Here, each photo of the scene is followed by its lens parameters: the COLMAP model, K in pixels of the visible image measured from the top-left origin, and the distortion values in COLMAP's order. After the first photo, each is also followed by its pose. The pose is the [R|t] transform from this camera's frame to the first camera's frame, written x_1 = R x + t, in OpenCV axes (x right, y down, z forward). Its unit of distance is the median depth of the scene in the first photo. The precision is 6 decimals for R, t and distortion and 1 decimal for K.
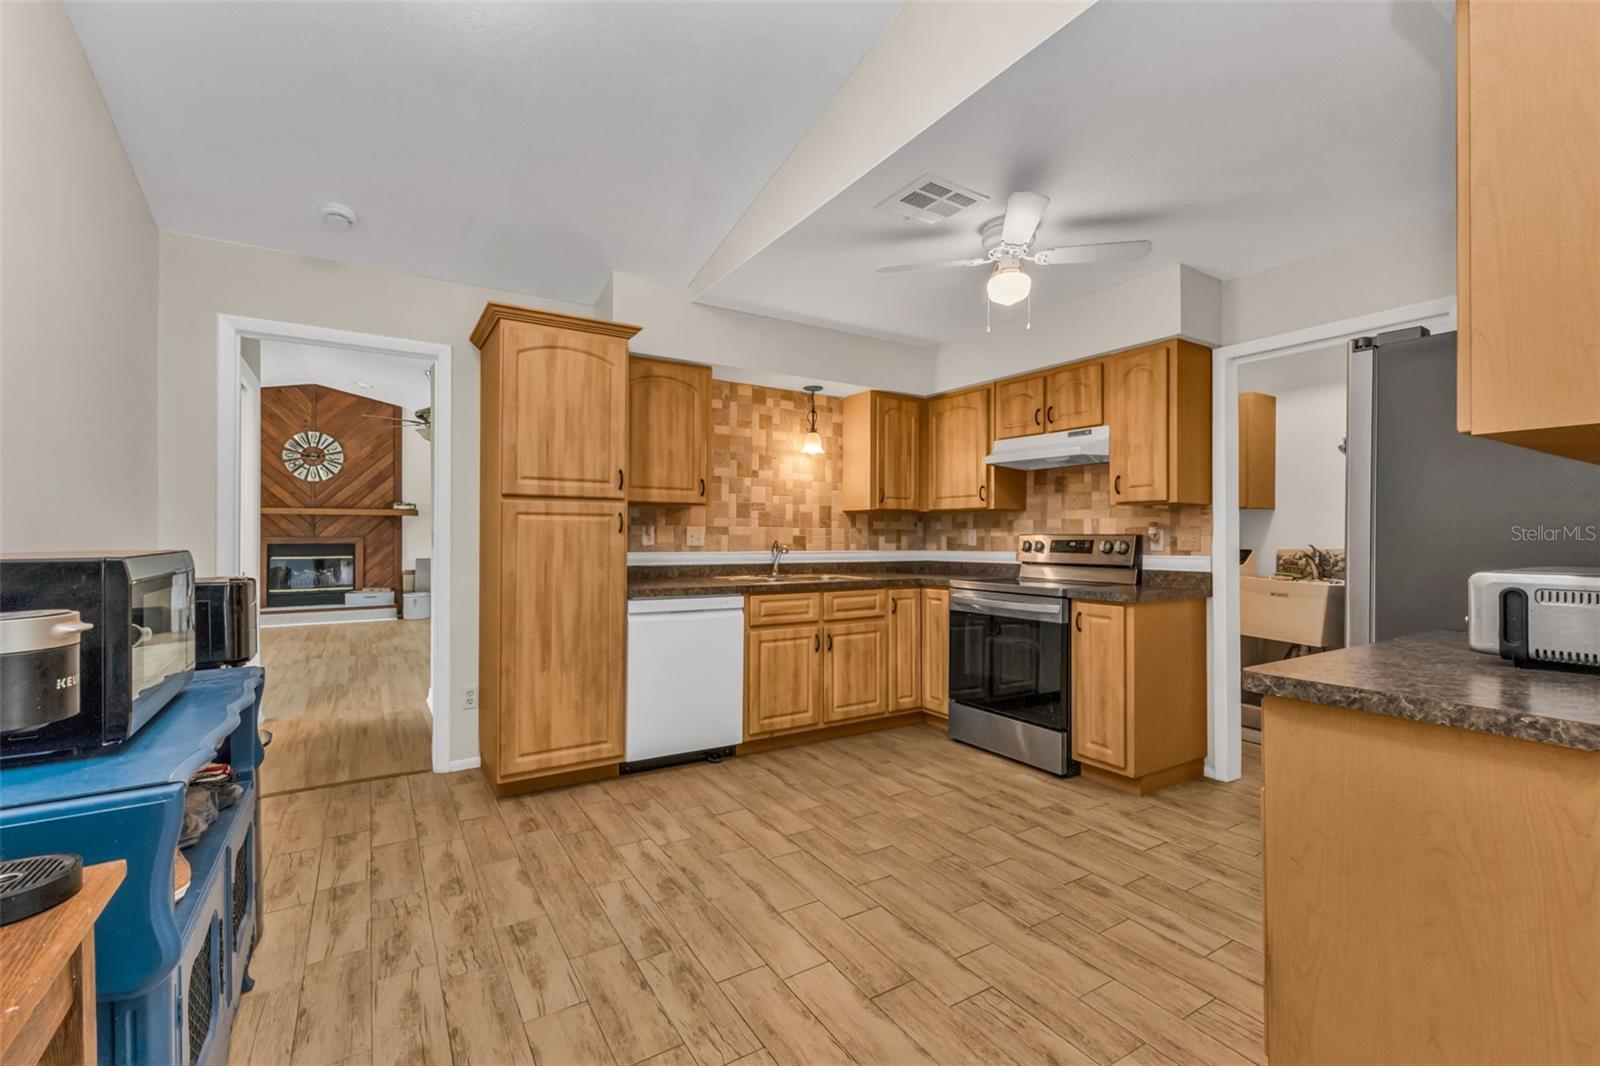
lens RADIAL K [[681.6, 0, 818.9], [0, 681.6, 528.5], [0, 0, 1]] dist [0.008618, -0.000224]
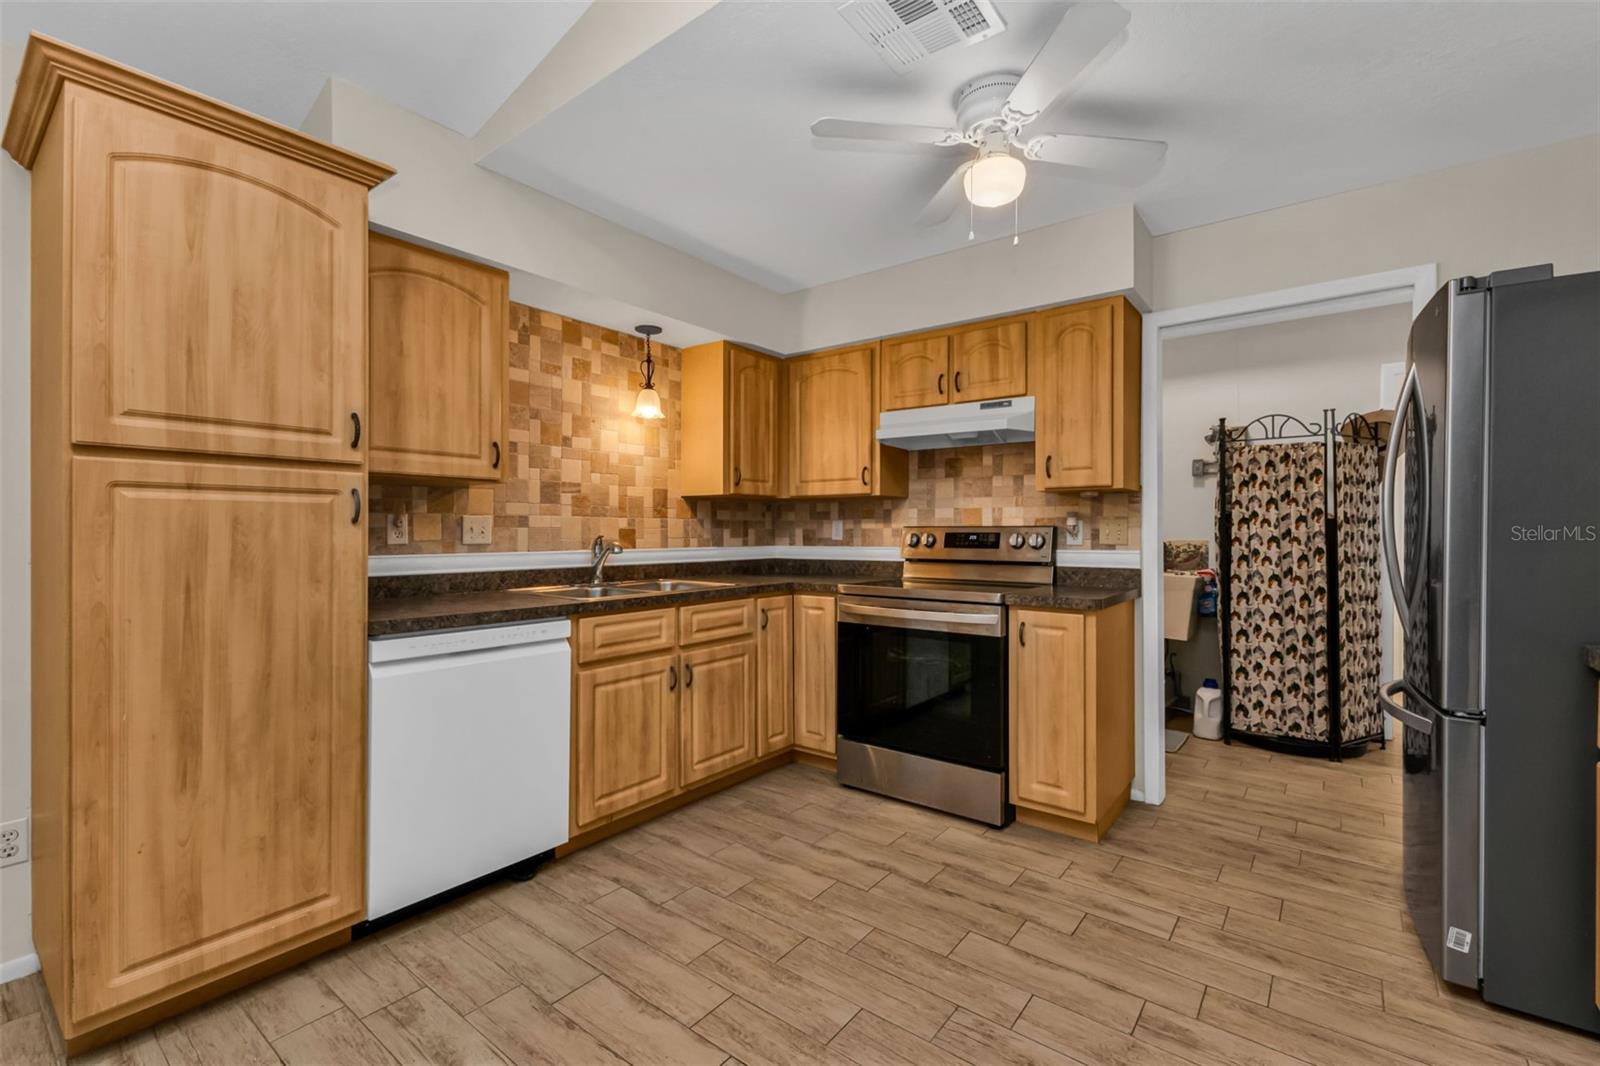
lens RADIAL K [[681.6, 0, 818.9], [0, 681.6, 528.5], [0, 0, 1]] dist [0.008618, -0.000224]
pose [[0.940718, -0.002470, 0.339182, -0.122241], [-0.001136, 0.999945, 0.010431, 0.003710], [-0.339189, -0.010198, 0.940663, 0.336879]]
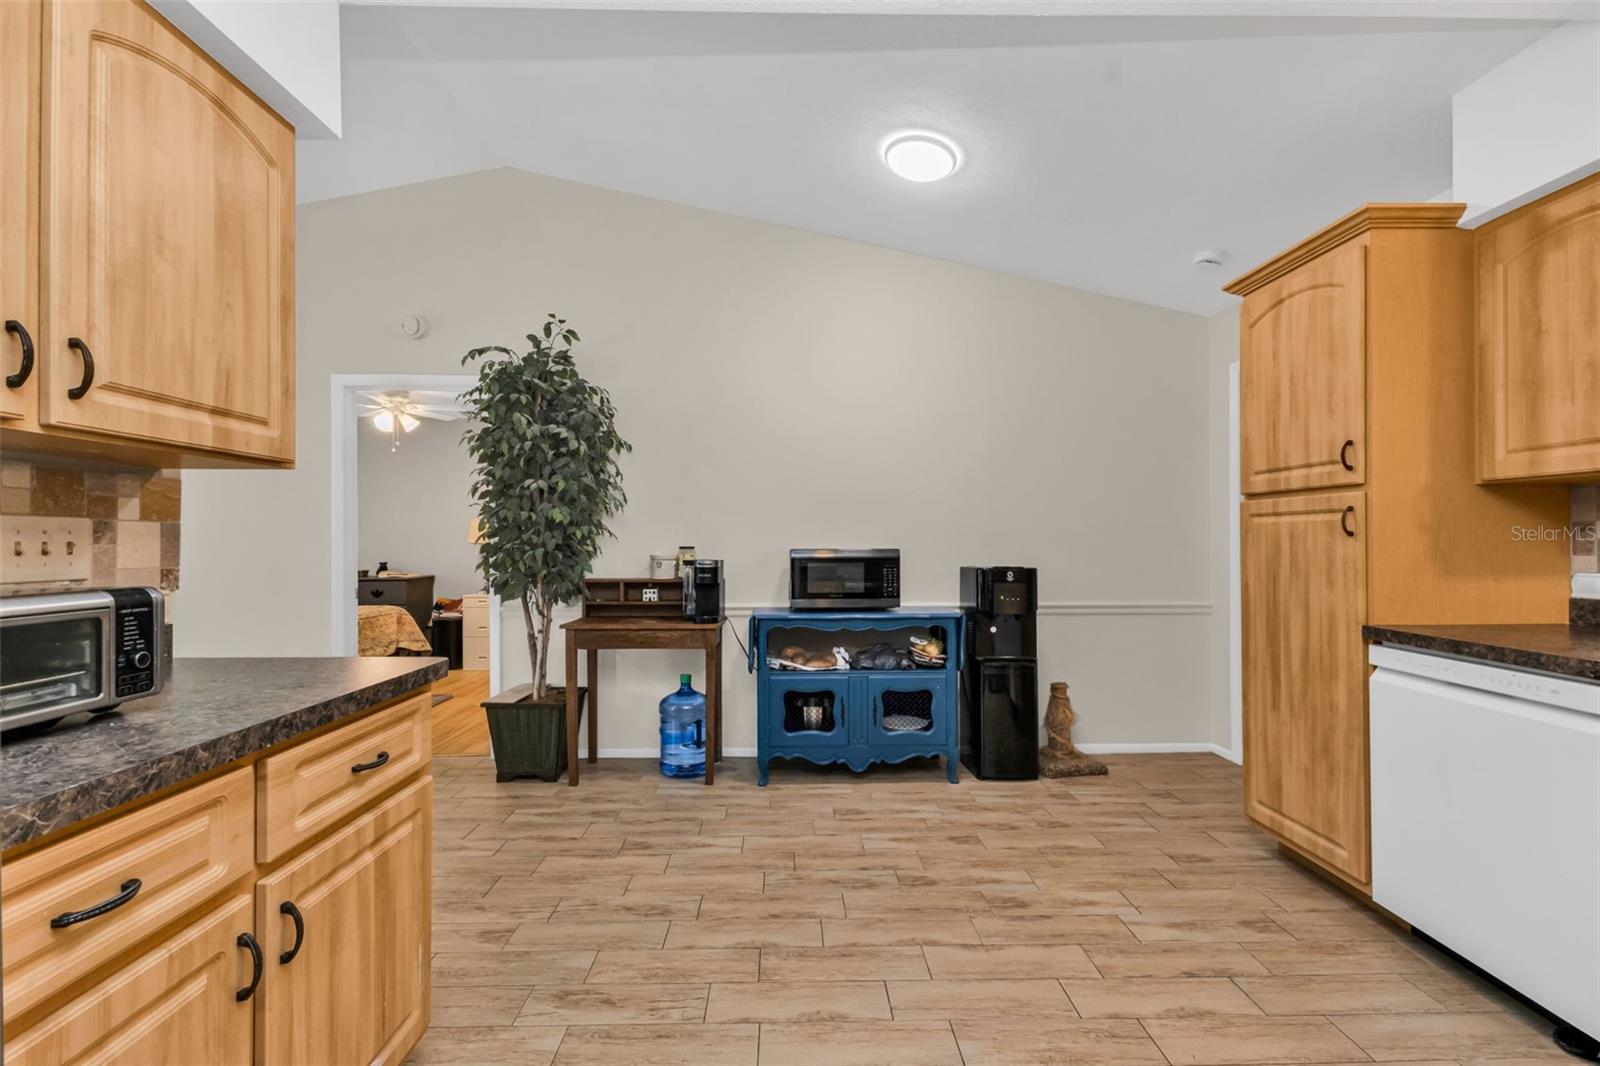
lens RADIAL K [[676.9, 0, 788.0], [0, 676.9, 529.2], [0, 0, 1]] dist [0.000922, -0.000038]
pose [[-0.531633, -0.017155, -0.846801, 0.556294], [0.009715, 0.999606, -0.026351, 0.010979], [0.846919, -0.022236, -0.531257, 0.904482]]
